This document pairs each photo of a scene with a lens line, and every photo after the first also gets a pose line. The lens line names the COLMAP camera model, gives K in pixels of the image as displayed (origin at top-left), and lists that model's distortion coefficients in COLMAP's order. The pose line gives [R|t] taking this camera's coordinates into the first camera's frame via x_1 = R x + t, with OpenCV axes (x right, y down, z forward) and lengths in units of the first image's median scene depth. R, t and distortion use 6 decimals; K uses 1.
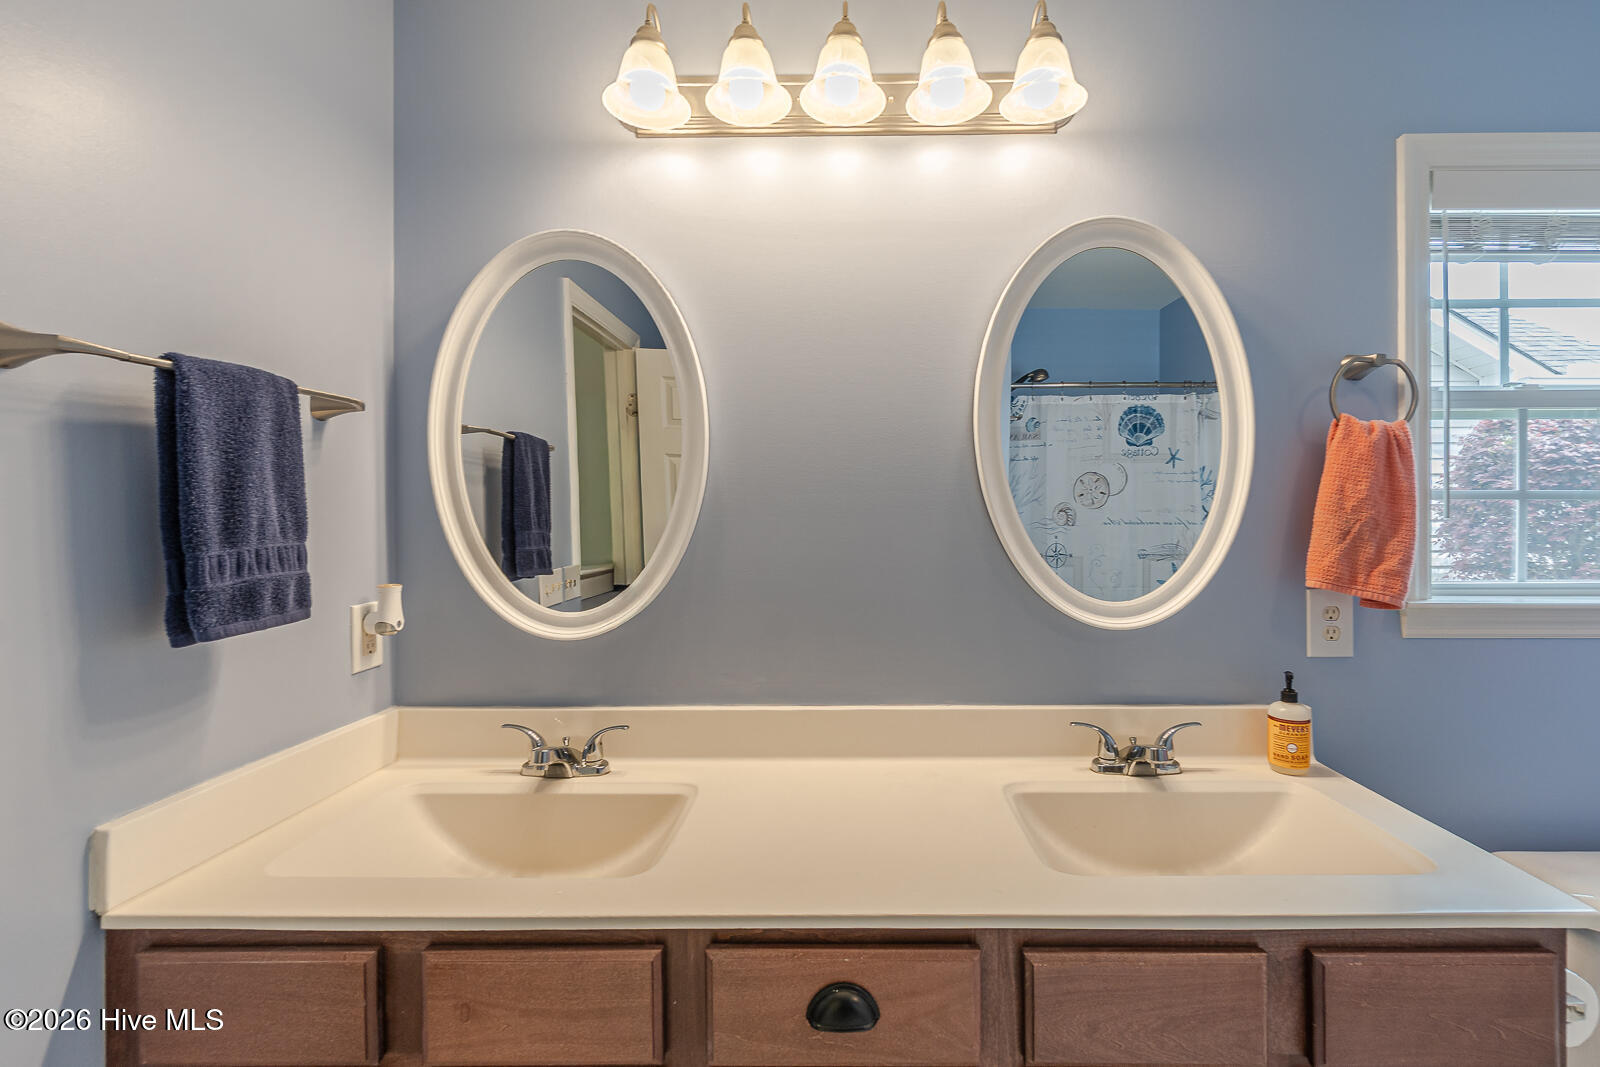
lens RADIAL K [[699.7, 0, 860.7], [0, 699.7, 527.8], [0, 0, 1]] dist [-0.001986, 0.000865]
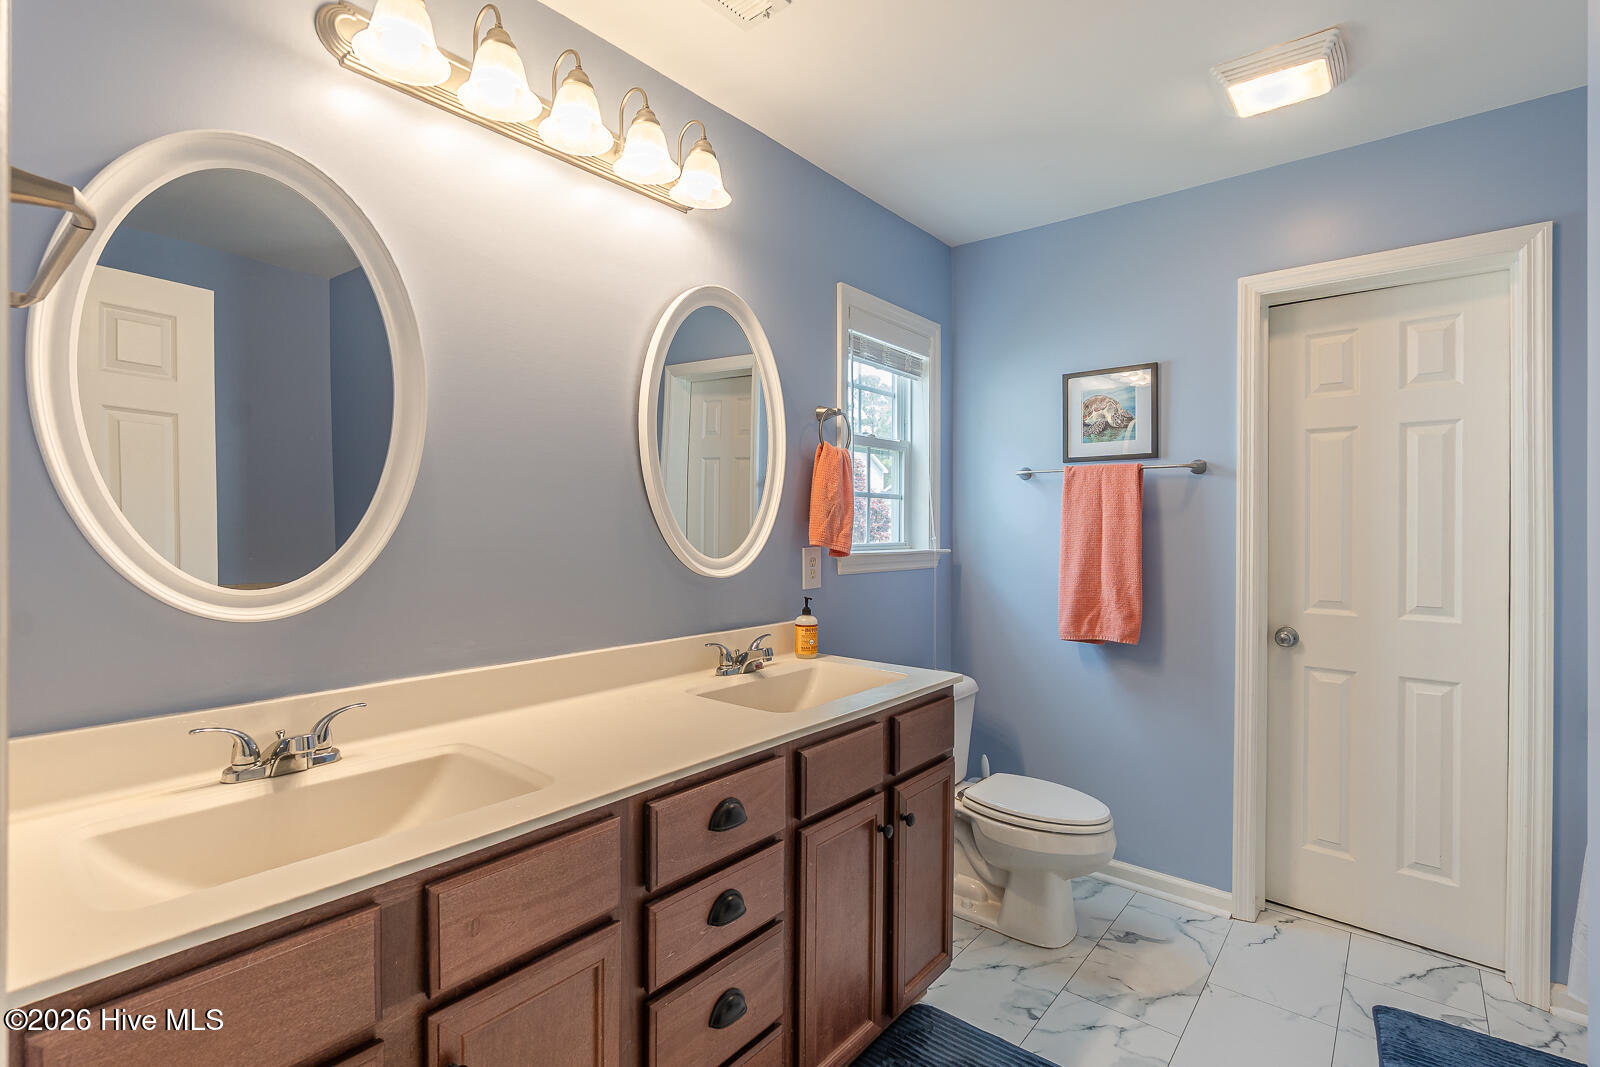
lens RADIAL K [[733.2, 0, 790.3], [0, 733.2, 524.6], [0, 0, 1]] dist [-0.004653, -0.000986]
pose [[0.639219, 0.007039, 0.768992, -0.727499], [-0.002887, 0.999973, -0.006754, 0.050180], [-0.769019, 0.002097, 0.639222, -0.062730]]
